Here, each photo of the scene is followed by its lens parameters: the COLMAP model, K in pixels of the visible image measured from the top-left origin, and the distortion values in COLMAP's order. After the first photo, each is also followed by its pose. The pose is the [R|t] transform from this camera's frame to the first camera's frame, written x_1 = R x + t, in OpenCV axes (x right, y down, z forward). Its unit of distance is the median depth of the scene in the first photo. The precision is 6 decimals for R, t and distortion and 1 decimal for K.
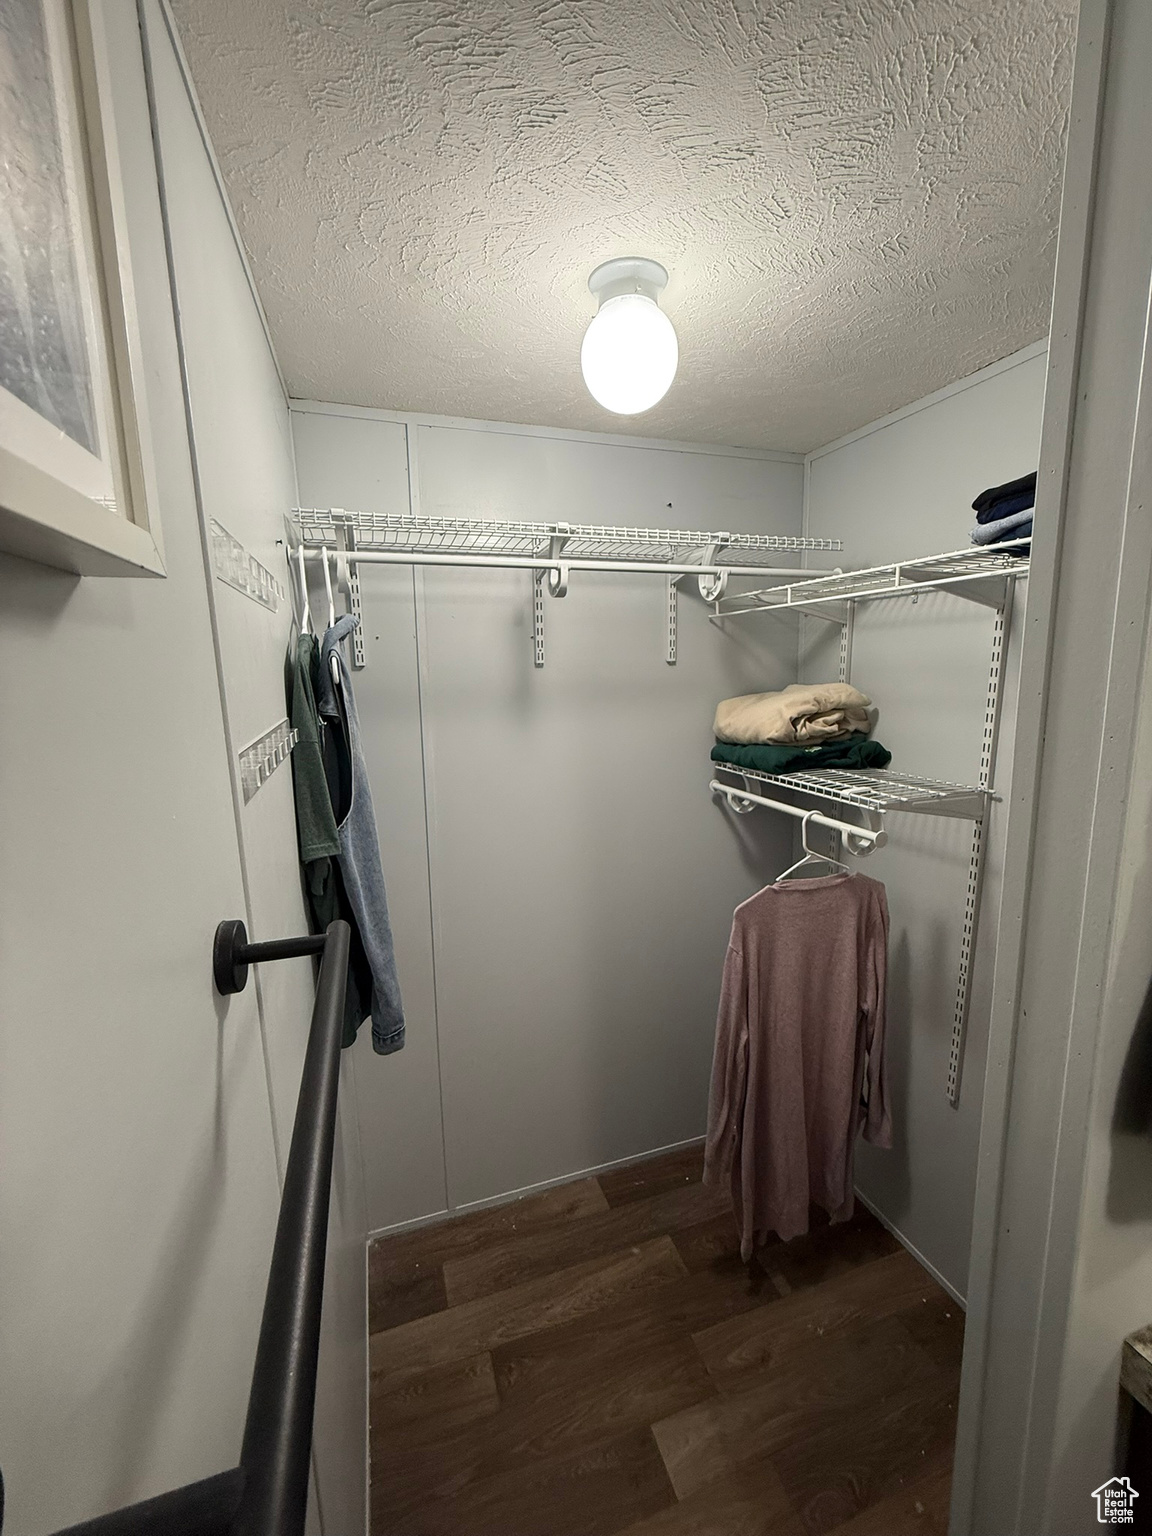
lens RADIAL K [[614.0, 0, 577.2], [0, 614.0, 758.1], [0, 0, 1]] dist [-0.002695, -0.000017]
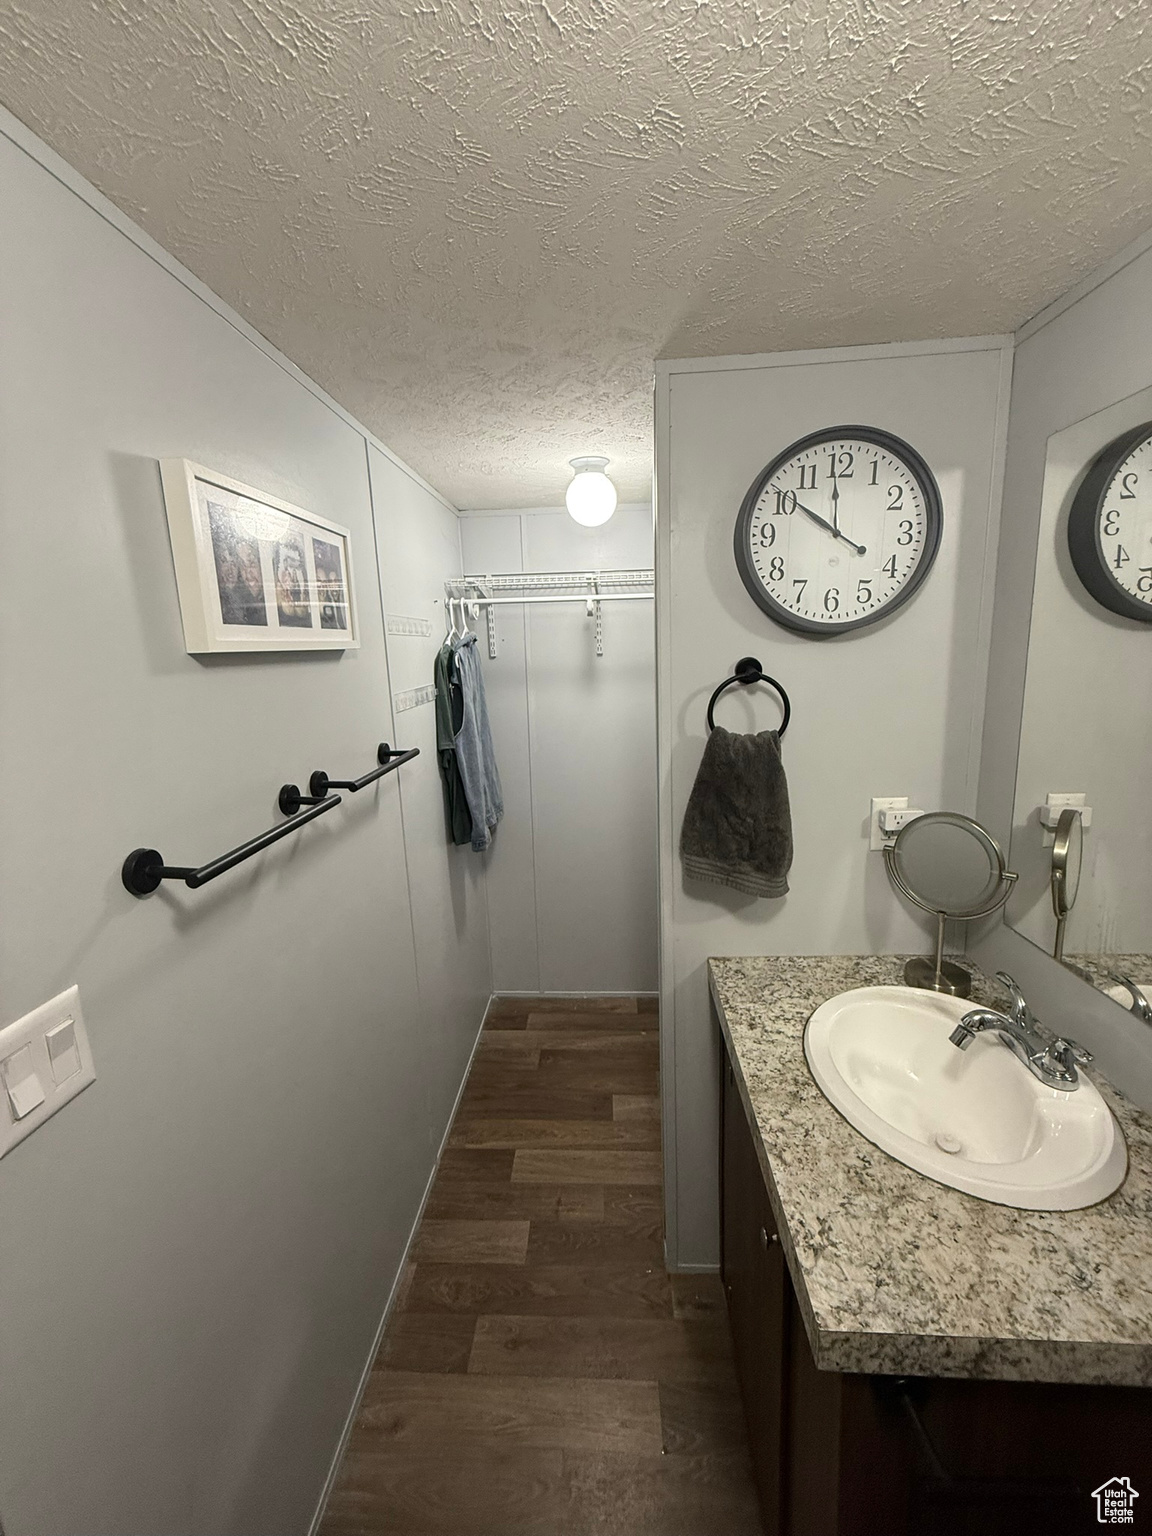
lens RADIAL K [[614.0, 0, 576.2], [0, 614.0, 765.2], [0, 0, 1]] dist [-0.002695, -0.000017]
pose [[0.933427, 0.064071, -0.353001, 0.543565], [-0.047254, 0.997308, 0.056065, 0.053738], [0.355643, -0.035652, 0.933942, -0.603979]]
